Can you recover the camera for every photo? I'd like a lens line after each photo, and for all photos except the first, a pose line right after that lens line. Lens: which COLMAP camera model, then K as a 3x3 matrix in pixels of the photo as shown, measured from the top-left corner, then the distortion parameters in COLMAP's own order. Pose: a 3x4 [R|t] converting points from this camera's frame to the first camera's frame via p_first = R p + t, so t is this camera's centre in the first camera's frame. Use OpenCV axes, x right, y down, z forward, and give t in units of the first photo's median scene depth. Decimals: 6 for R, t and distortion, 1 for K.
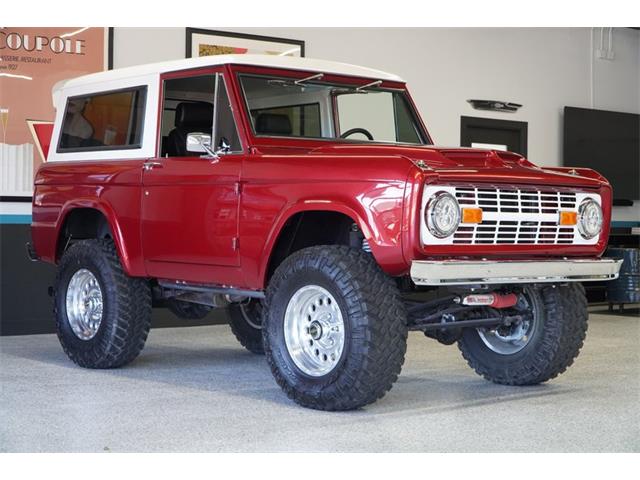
lens RADIAL K [[1240.2, 0, 320.0], [0, 1240.2, 240.0], [0, 0, 1]] dist [-0.218165, -0.272036]
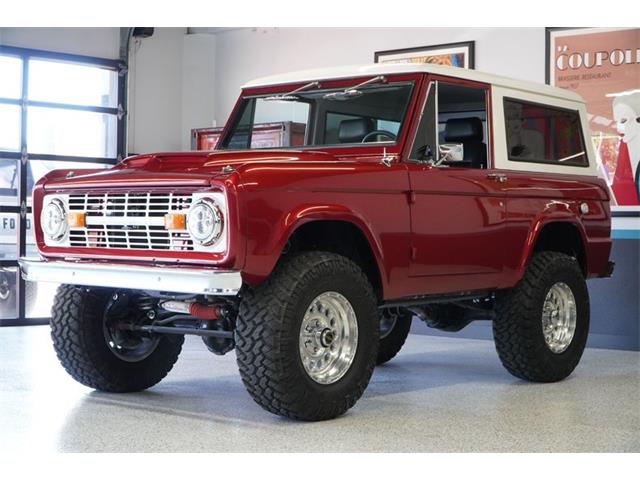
lens RADIAL K [[1240.2, 0, 320.0], [0, 1240.2, 240.0], [0, 0, 1]] dist [-0.218165, -0.272036]
pose [[0.141615, -0.001876, -0.989920, 1.104667], [-0.026567, 0.999631, -0.005695, -0.001893], [0.989565, 0.027106, 0.141513, 0.967422]]
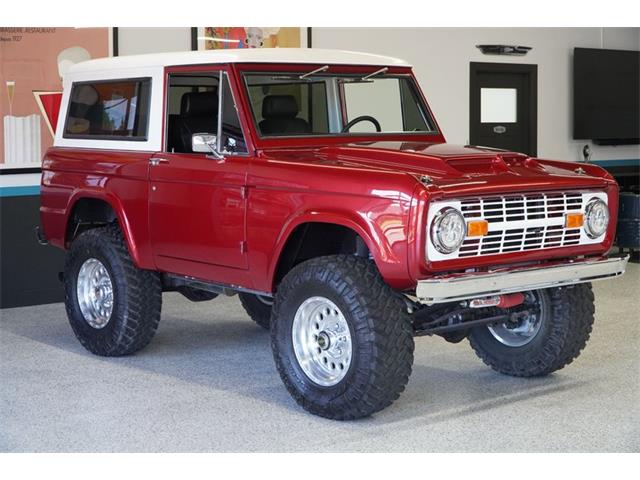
lens RADIAL K [[1240.2, 0, 320.0], [0, 1240.2, 240.0], [0, 0, 1]] dist [-0.218165, -0.272036]
pose [[0.999832, -0.014090, -0.011744, 0.006265], [0.015051, 0.996162, 0.086228, -0.090192], [0.010484, -0.086390, 0.996206, 0.000275]]
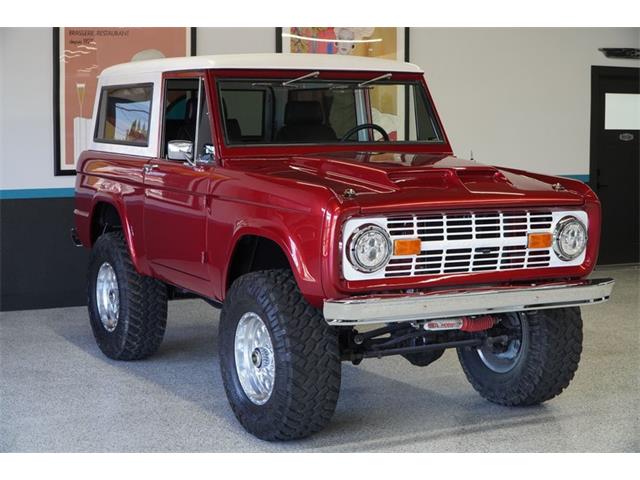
lens RADIAL K [[1240.2, 0, 320.0], [0, 1240.2, 240.0], [0, 0, 1]] dist [-0.218165, -0.272036]
pose [[0.974702, 0.015880, -0.222942, 0.244631], [0.003389, 0.996308, 0.085781, -0.096788], [0.223481, -0.084367, 0.971050, 0.067321]]
